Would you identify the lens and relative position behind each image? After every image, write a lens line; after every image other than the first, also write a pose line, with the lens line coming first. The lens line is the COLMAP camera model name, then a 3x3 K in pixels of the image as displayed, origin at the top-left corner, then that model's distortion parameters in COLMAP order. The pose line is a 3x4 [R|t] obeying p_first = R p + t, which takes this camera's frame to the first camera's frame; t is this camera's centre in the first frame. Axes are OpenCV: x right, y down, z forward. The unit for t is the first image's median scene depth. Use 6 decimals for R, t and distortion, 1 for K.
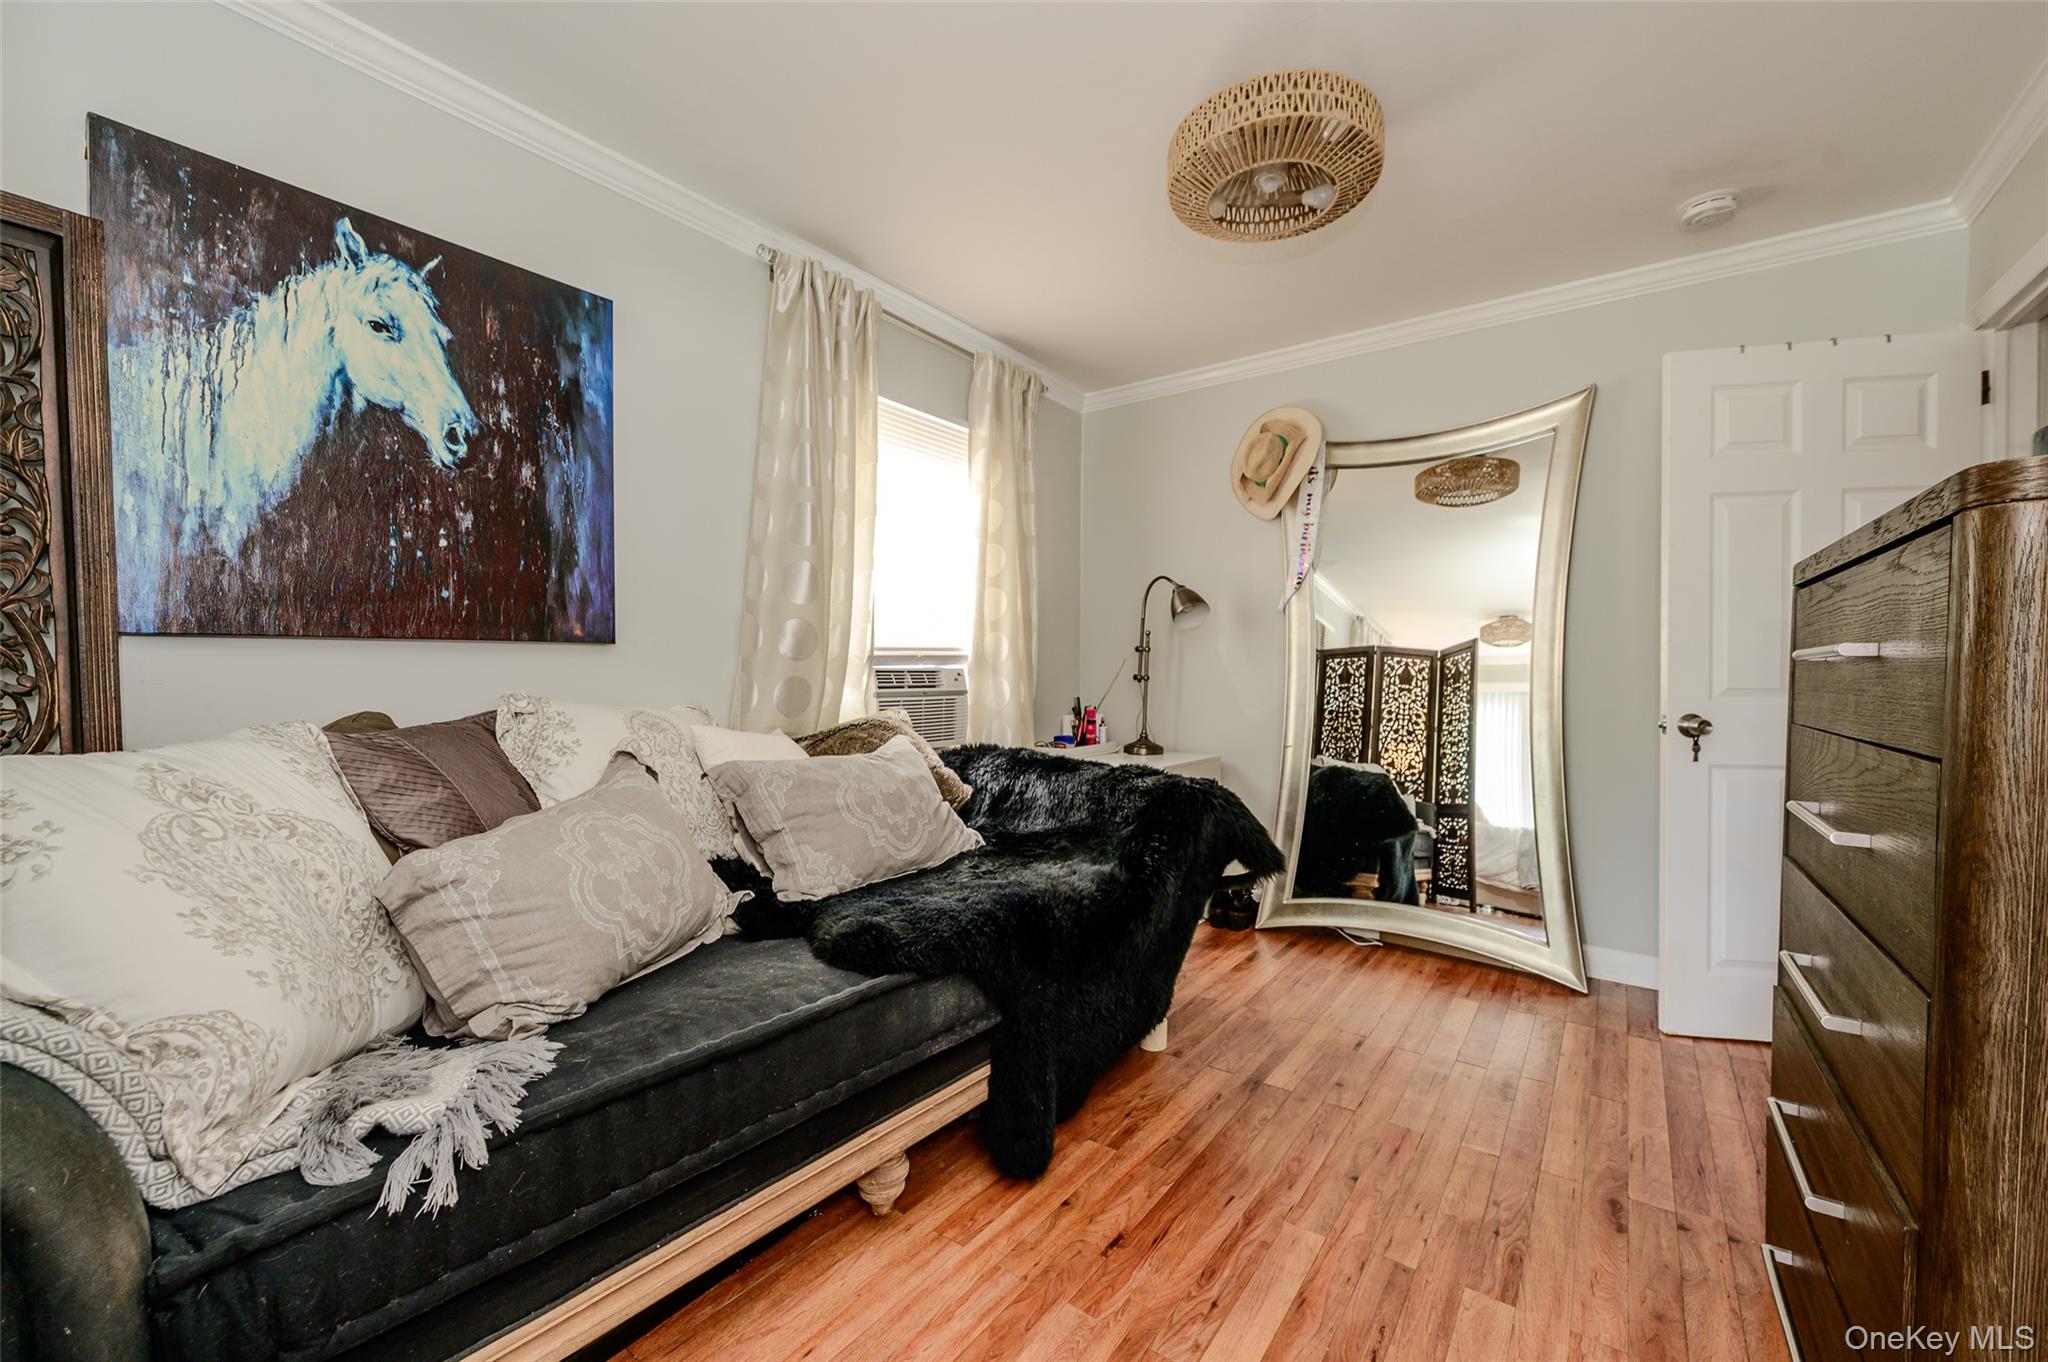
lens RADIAL K [[815.7, 0, 1030.0], [0, 815.7, 683.0], [0, 0, 1]] dist [-0.001463, 0.000196]
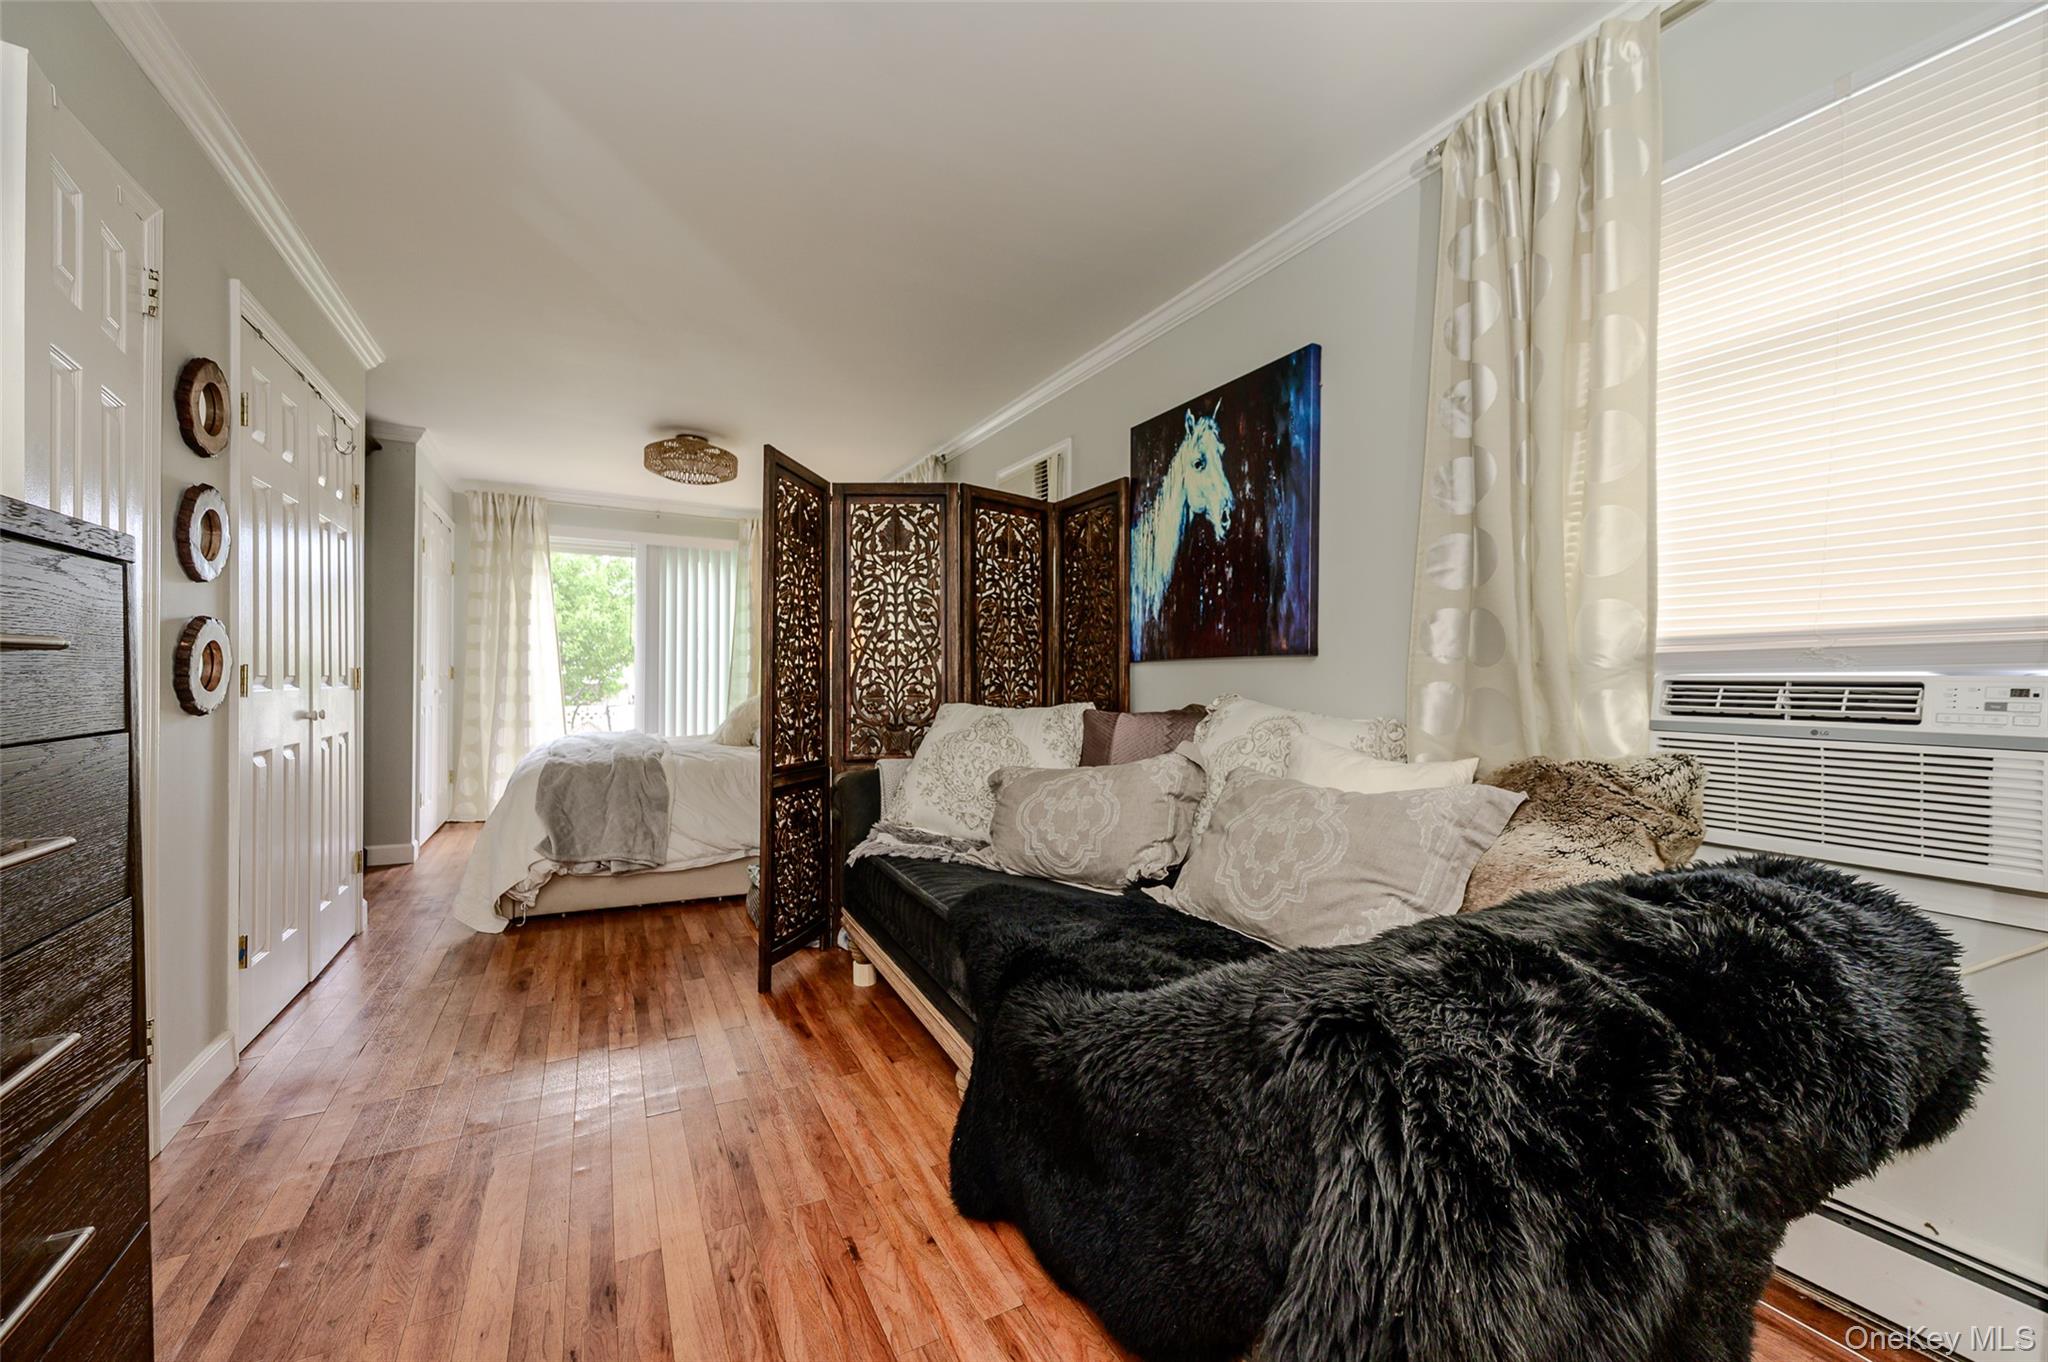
lens RADIAL K [[815.7, 0, 1030.7], [0, 815.7, 682.0], [0, 0, 1]] dist [-0.001463, 0.000196]
pose [[-0.430174, -0.001228, -0.902745, 0.775403], [-0.021837, 0.999721, 0.009046, -0.016081], [0.902482, 0.023605, -0.430081, 1.370898]]
